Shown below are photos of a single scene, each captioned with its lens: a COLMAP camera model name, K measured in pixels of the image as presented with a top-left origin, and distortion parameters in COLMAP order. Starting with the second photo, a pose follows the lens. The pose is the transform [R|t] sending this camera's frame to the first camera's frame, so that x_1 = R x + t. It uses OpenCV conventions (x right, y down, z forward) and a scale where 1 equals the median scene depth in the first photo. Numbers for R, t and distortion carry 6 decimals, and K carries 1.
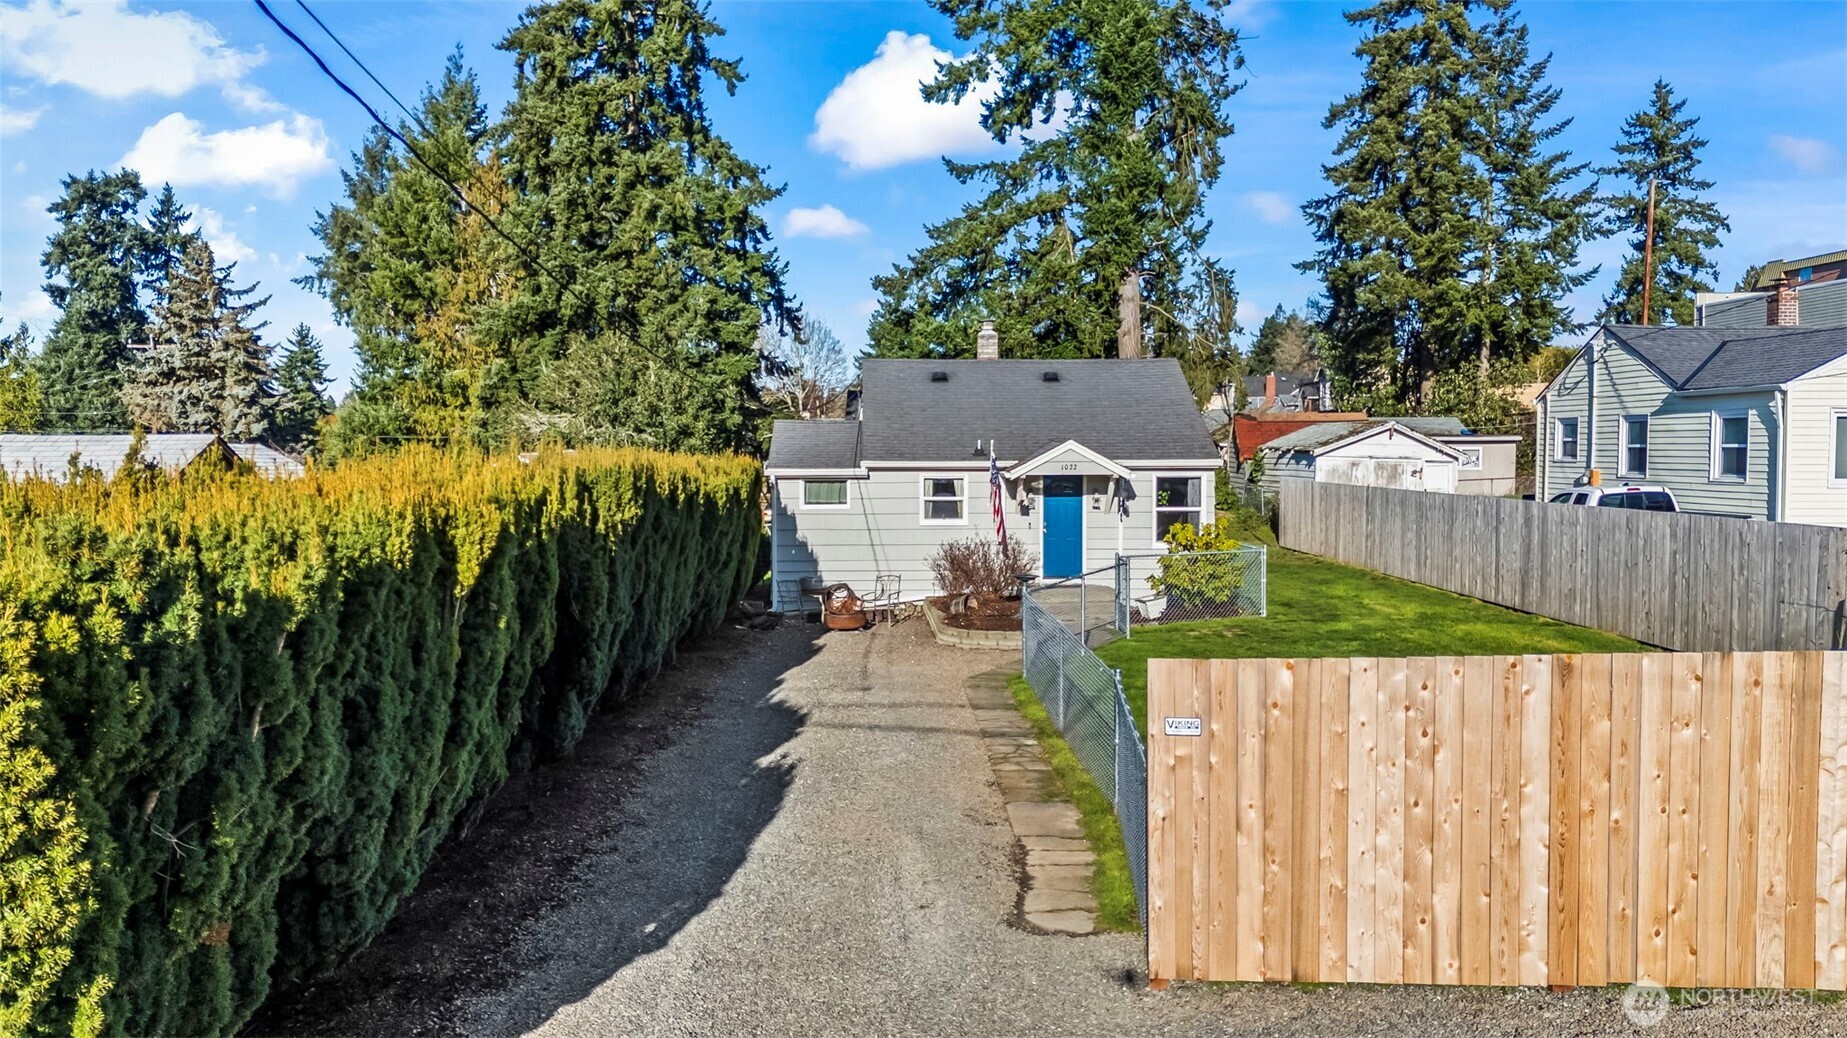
lens RADIAL K [[1402.3, 0, 923.5], [0, 1402.3, 519.0], [0, 0, 1]] dist [0.091784, -0.100743]
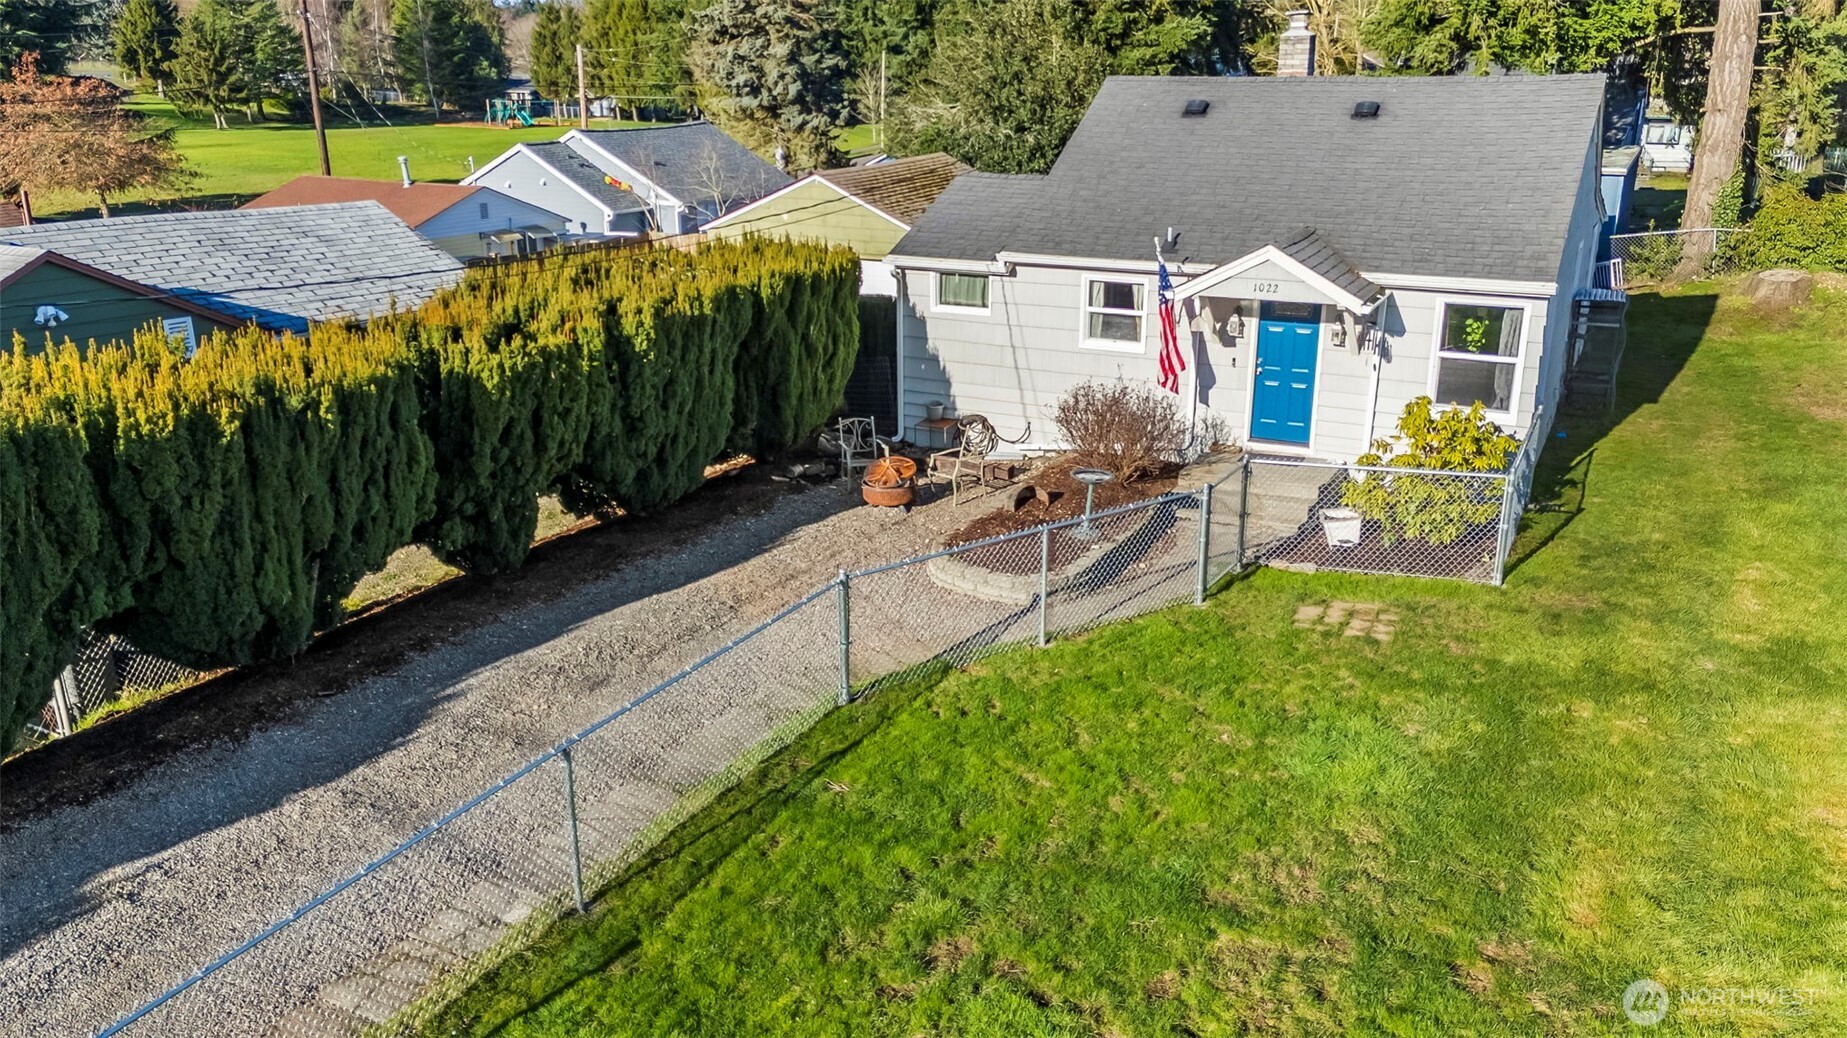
lens RADIAL K [[1402.3, 0, 923.5], [0, 1402.3, 519.0], [0, 0, 1]] dist [0.091784, -0.100743]
pose [[0.860632, 0.158254, -0.484014, 0.175691], [-0.022171, 0.961228, 0.274861, -0.064620], [0.508745, -0.225823, 0.830772, 0.212874]]
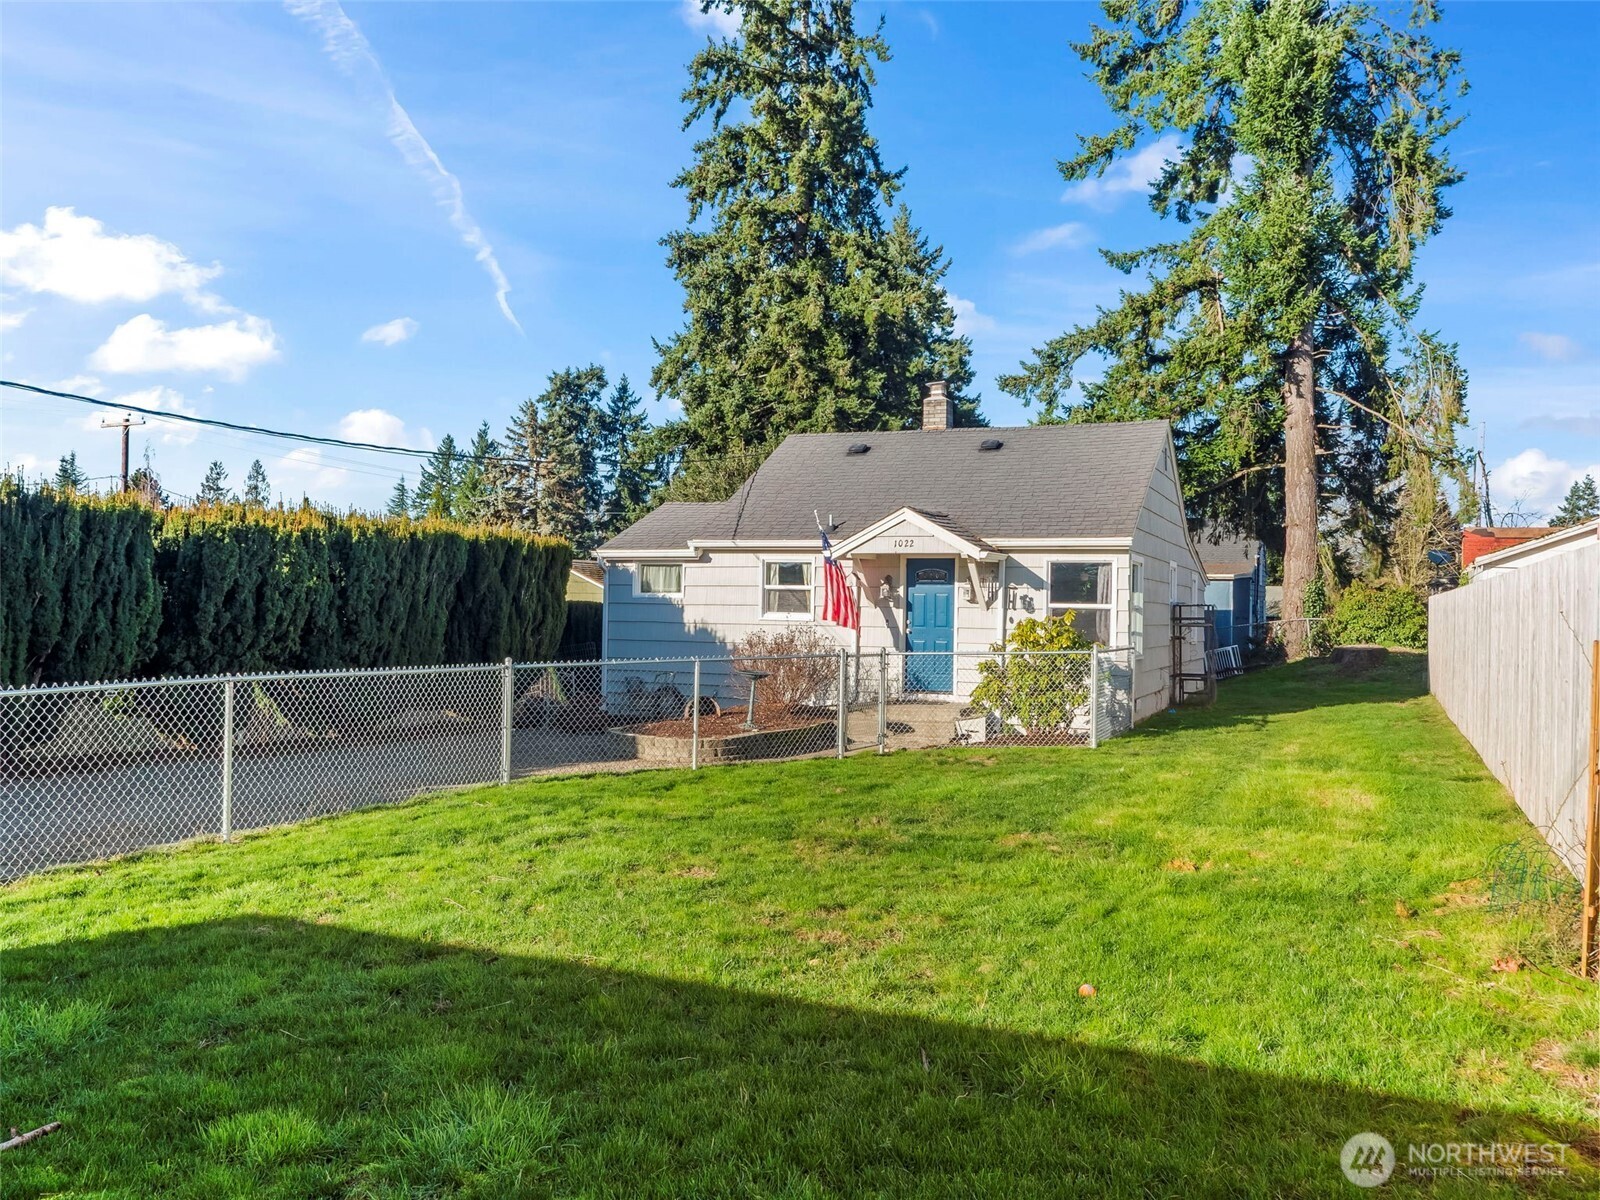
lens RADIAL K [[1325.7, 0, 796.6], [0, 1325.7, 601.8], [0, 0, 1]] dist [-0.024294, 0.039364]
pose [[0.897537, 0.012772, -0.440754, 0.218330], [-0.040508, 0.997742, -0.053577, 0.021331], [0.439074, 0.065942, 0.896028, 0.193598]]
